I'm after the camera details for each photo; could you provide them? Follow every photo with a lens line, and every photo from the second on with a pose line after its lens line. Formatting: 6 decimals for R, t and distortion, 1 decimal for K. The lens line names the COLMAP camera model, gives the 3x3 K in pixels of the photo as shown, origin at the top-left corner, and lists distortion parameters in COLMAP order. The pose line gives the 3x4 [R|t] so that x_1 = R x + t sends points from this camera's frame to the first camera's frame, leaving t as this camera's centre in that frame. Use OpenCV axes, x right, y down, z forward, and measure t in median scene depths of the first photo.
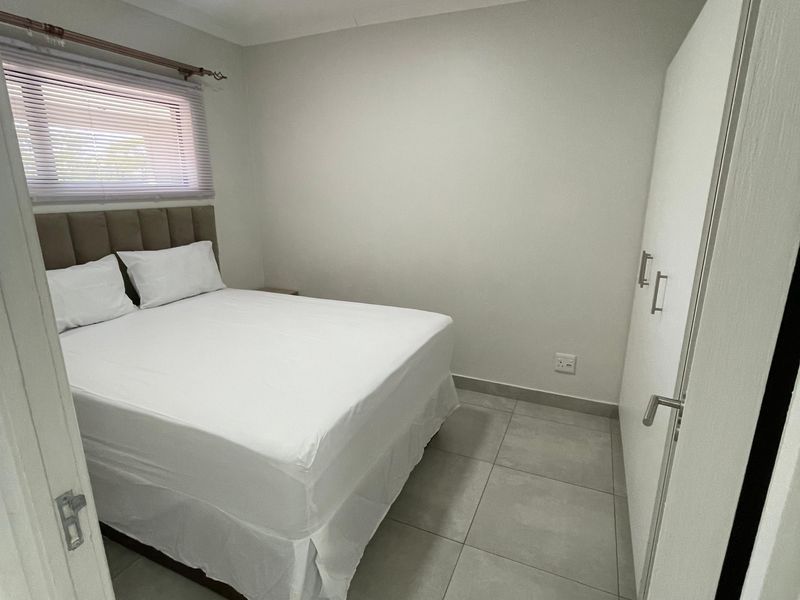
lens RADIAL K [[431.0, 0, 402.6], [0, 431.0, 299.3], [0, 0, 1]] dist [-0.001844, -0.000227]
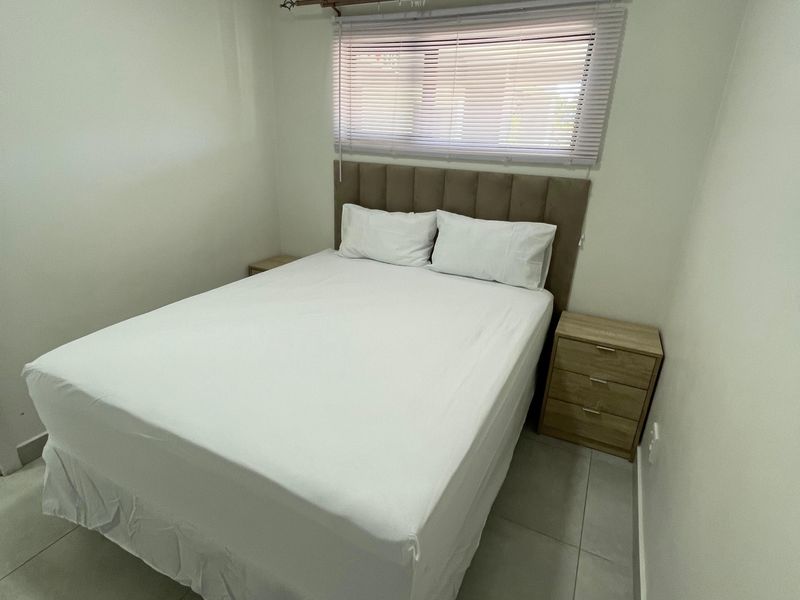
lens RADIAL K [[431.0, 0, 402.6], [0, 431.0, 299.3], [0, 0, 1]] dist [-0.001844, -0.000227]
pose [[-0.047580, 0.347035, -0.936645, 0.375190], [-0.296893, 0.890414, 0.344988, -0.249588], [0.953725, 0.294498, 0.060667, 0.923173]]
